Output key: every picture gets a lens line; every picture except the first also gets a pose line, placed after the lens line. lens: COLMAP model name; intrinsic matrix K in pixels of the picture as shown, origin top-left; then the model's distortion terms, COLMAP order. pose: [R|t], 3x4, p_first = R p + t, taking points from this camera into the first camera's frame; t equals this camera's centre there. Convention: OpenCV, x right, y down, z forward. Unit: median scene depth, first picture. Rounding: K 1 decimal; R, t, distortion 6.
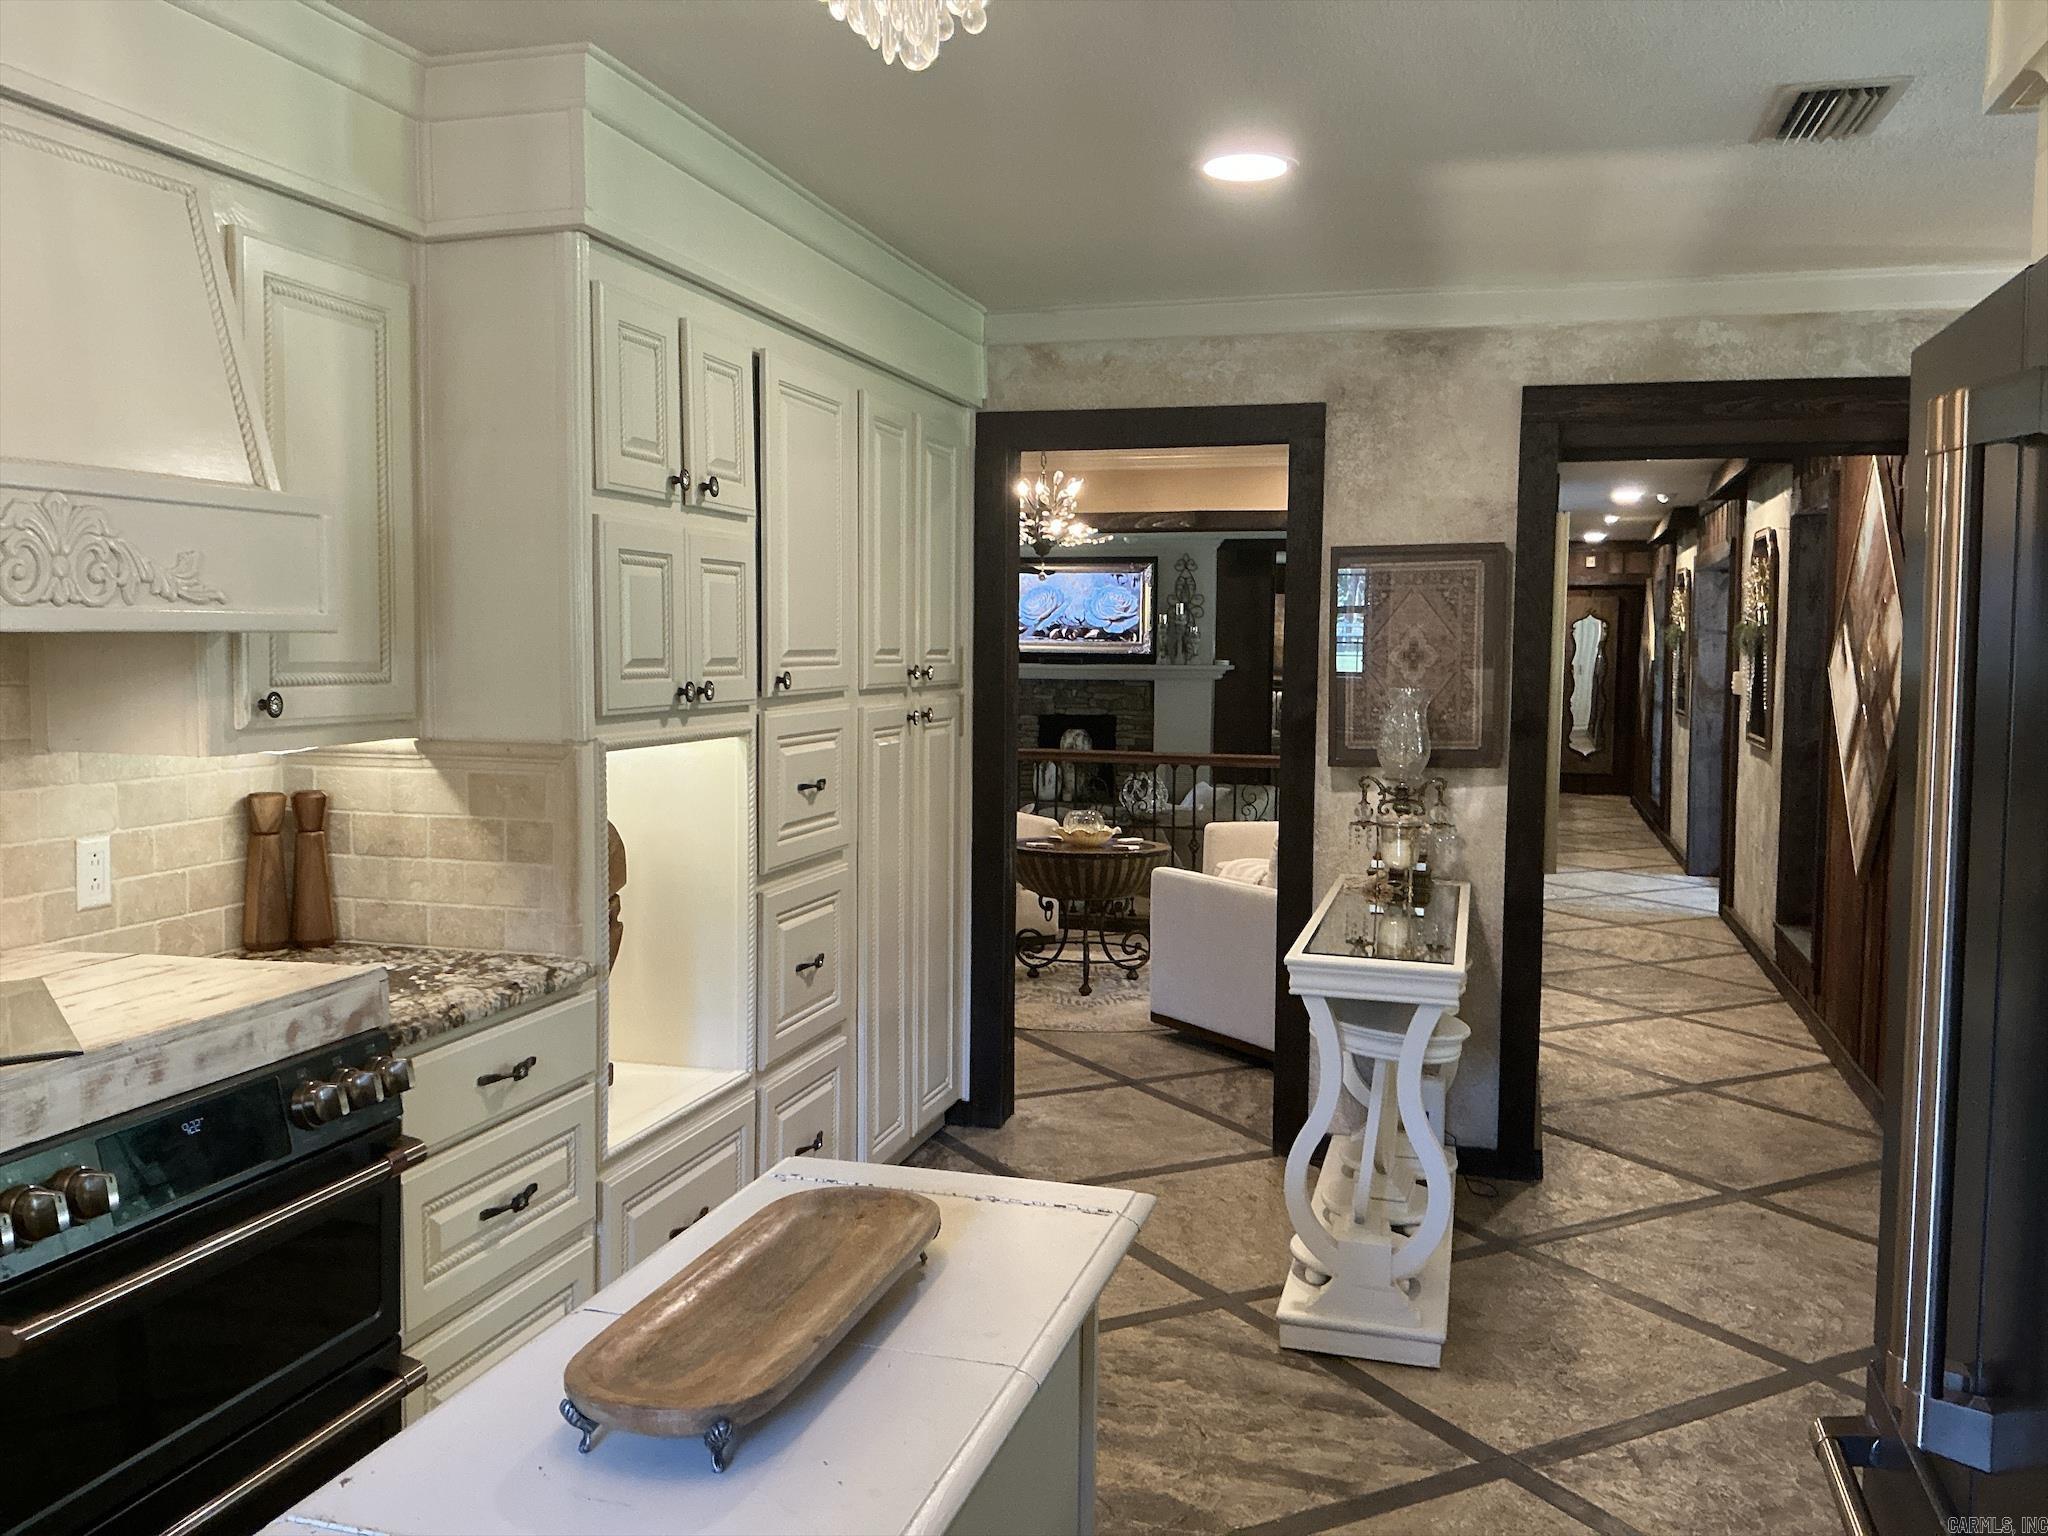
lens RADIAL K [[1685.2, 0, 1018.0], [0, 1685.2, 759.0], [0, 0, 1]] dist [0.073561, -0.115442]
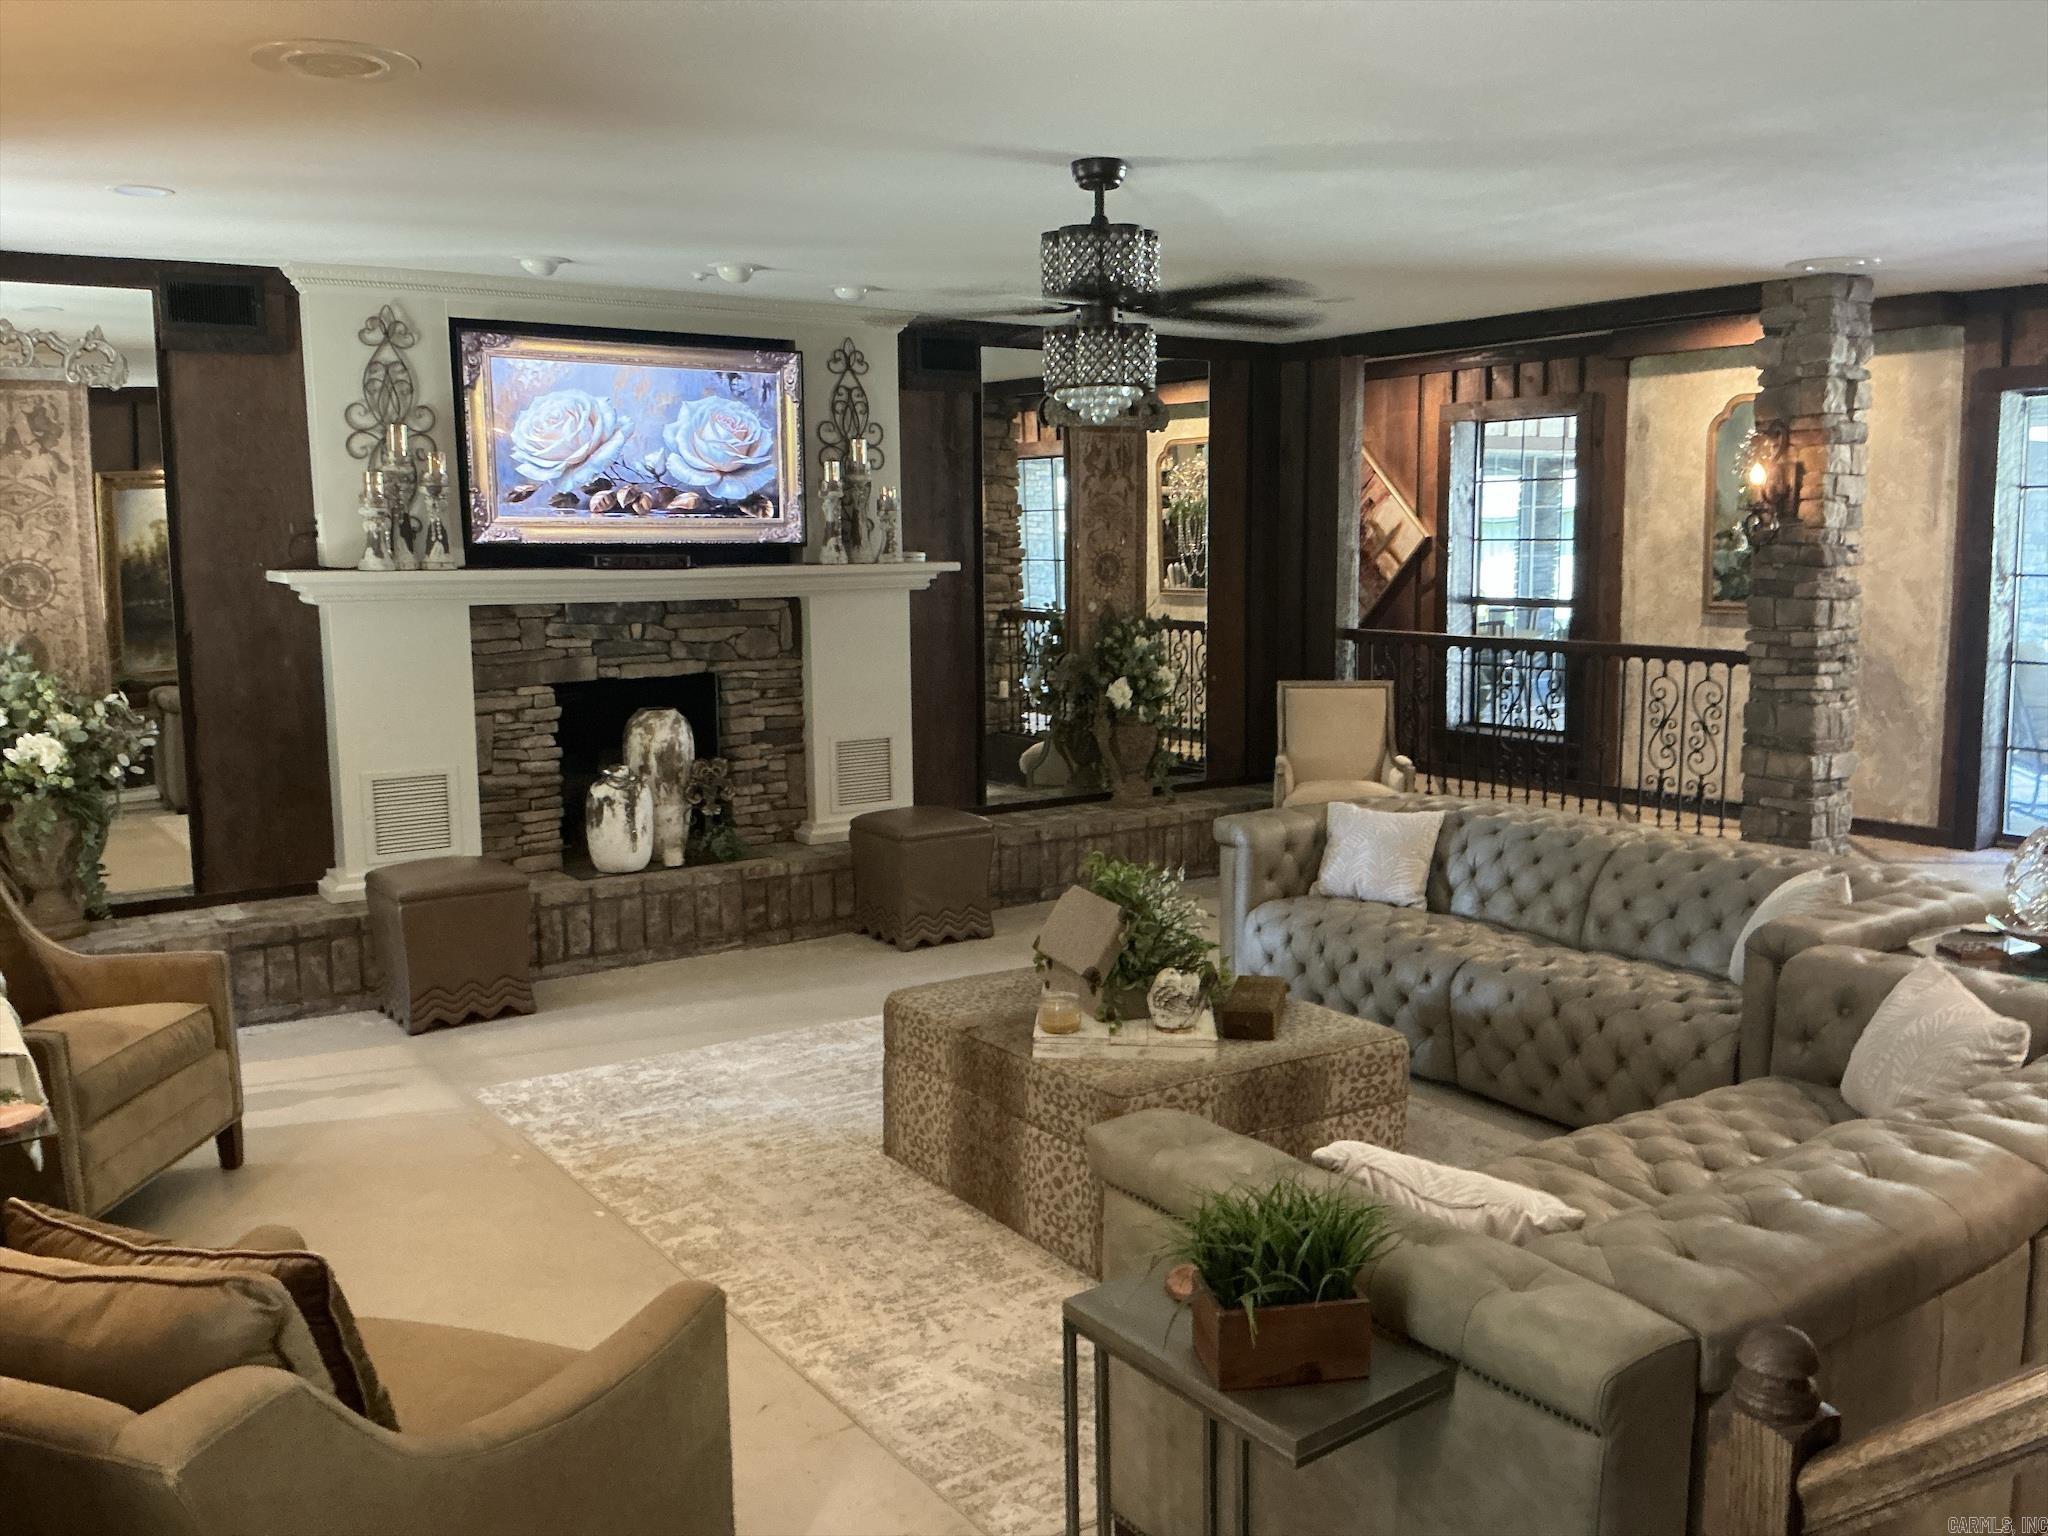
lens RADIAL K [[1685.2, 0, 1031.6], [0, 1685.2, 776.7], [0, 0, 1]] dist [0.073561, -0.115442]
pose [[0.636383, -0.125927, 0.761025, -0.260852], [0.066343, 0.991864, 0.108647, -0.043478], [-0.768515, -0.018652, 0.639560, 0.628751]]
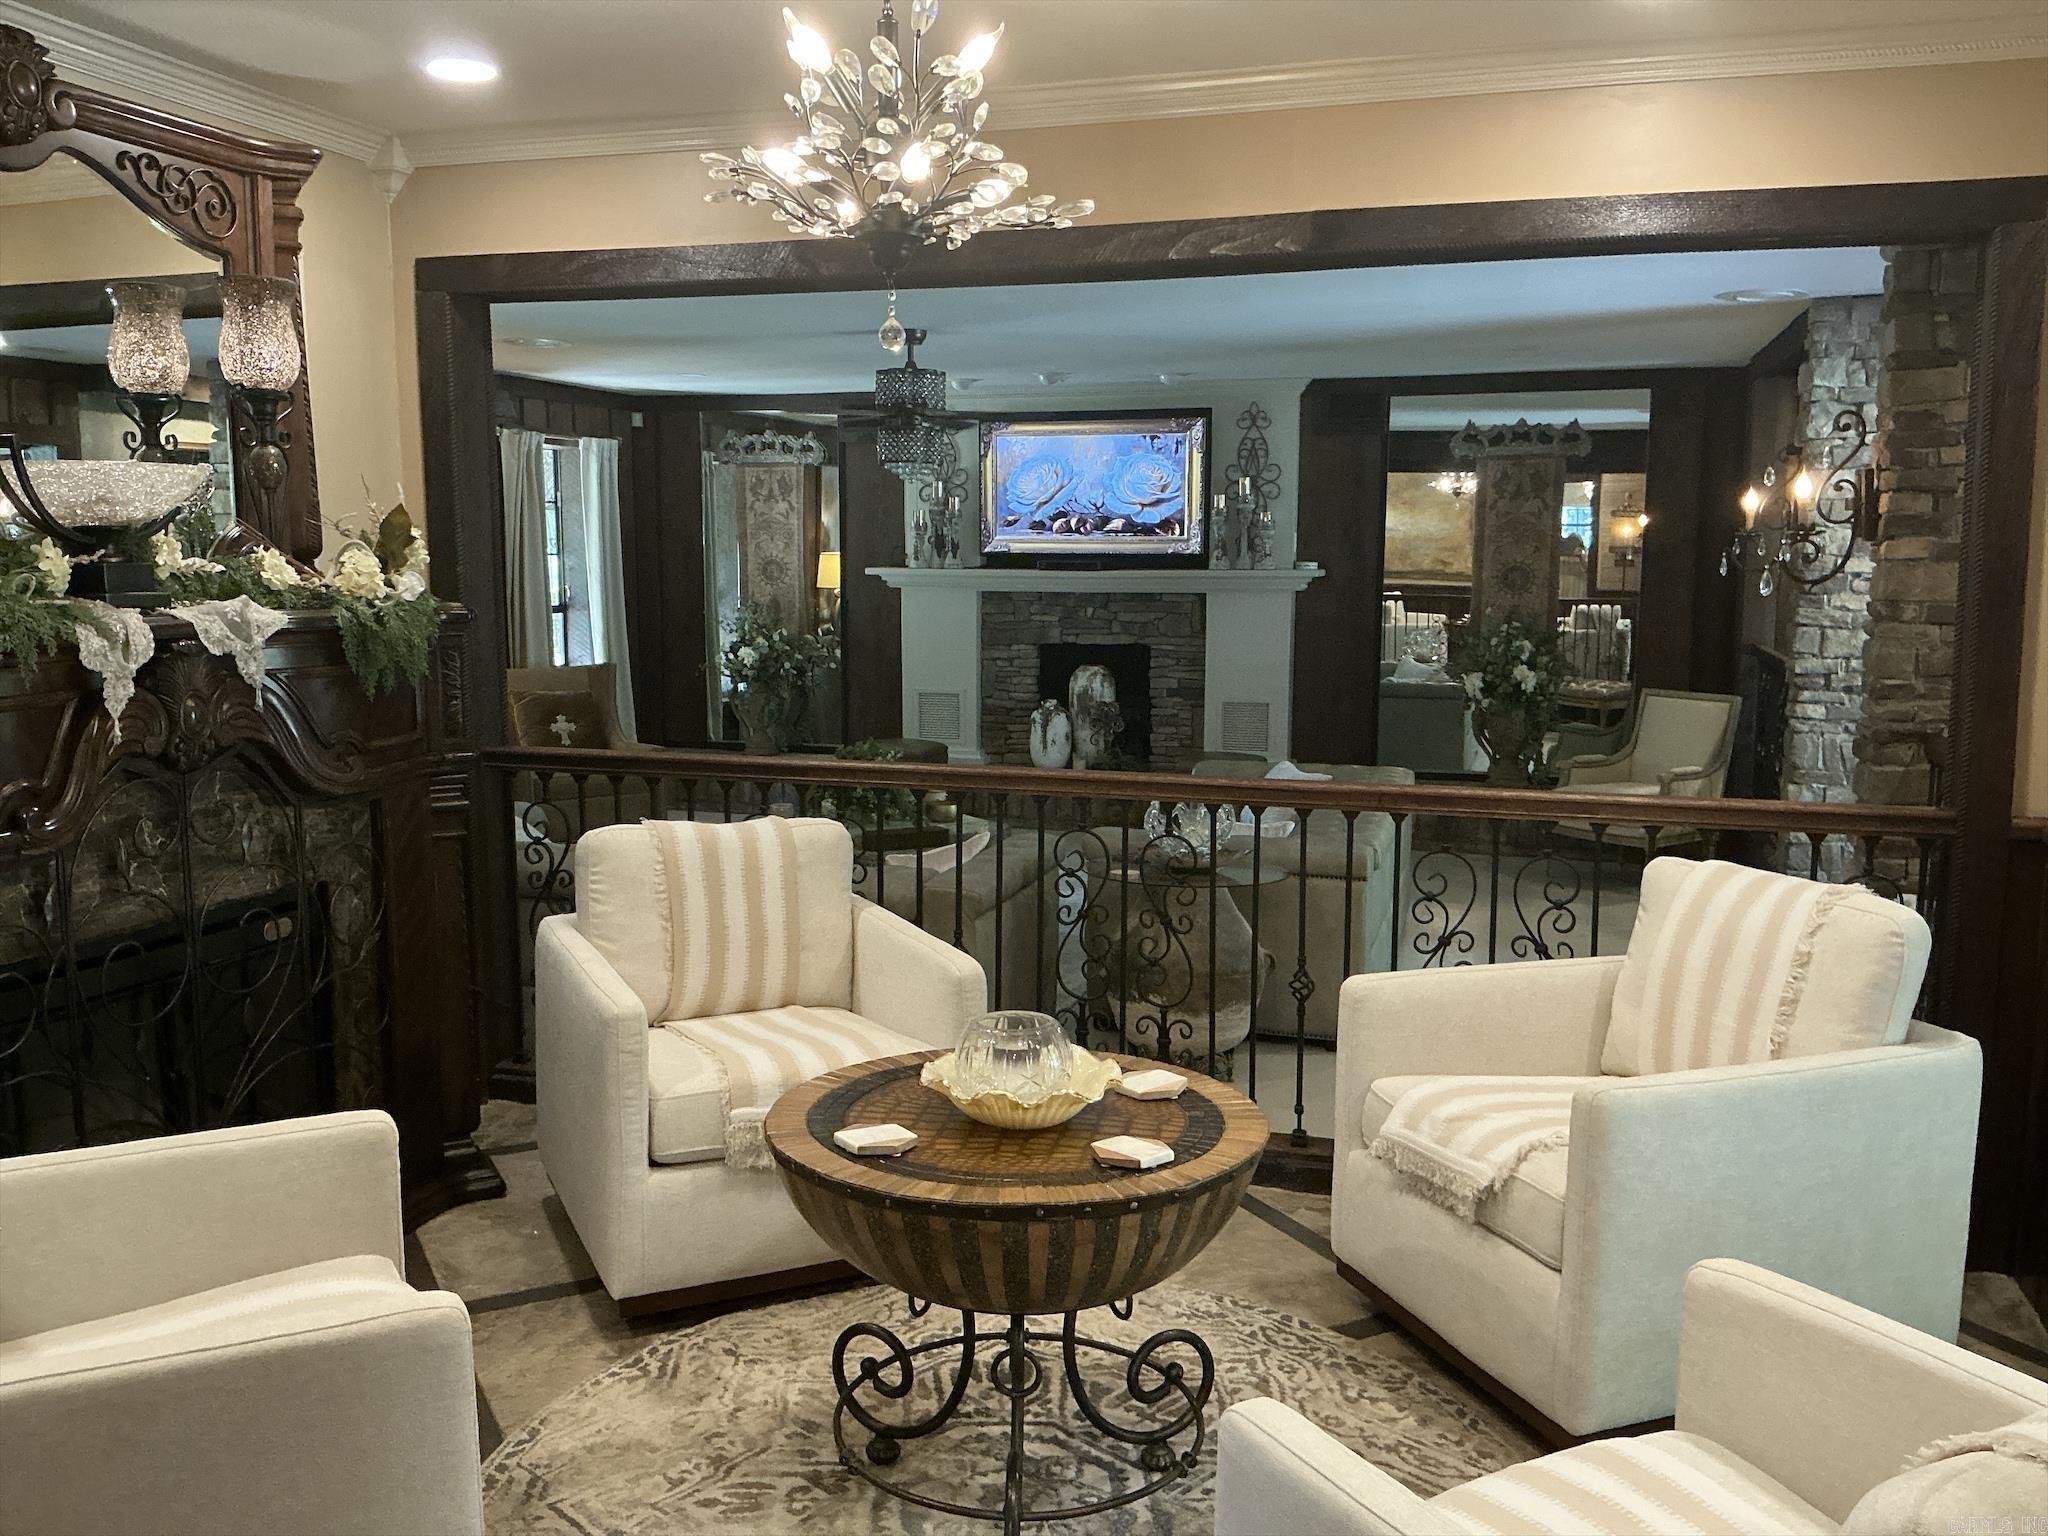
lens RADIAL K [[1685.2, 0, 1028.5], [0, 1685.2, 769.9], [0, 0, 1]] dist [0.073561, -0.115442]
pose [[0.999711, -0.007087, -0.022962, 0.024283], [0.008608, 0.997728, 0.066817, -0.021550], [0.022437, -0.066996, 0.997501, 0.314599]]
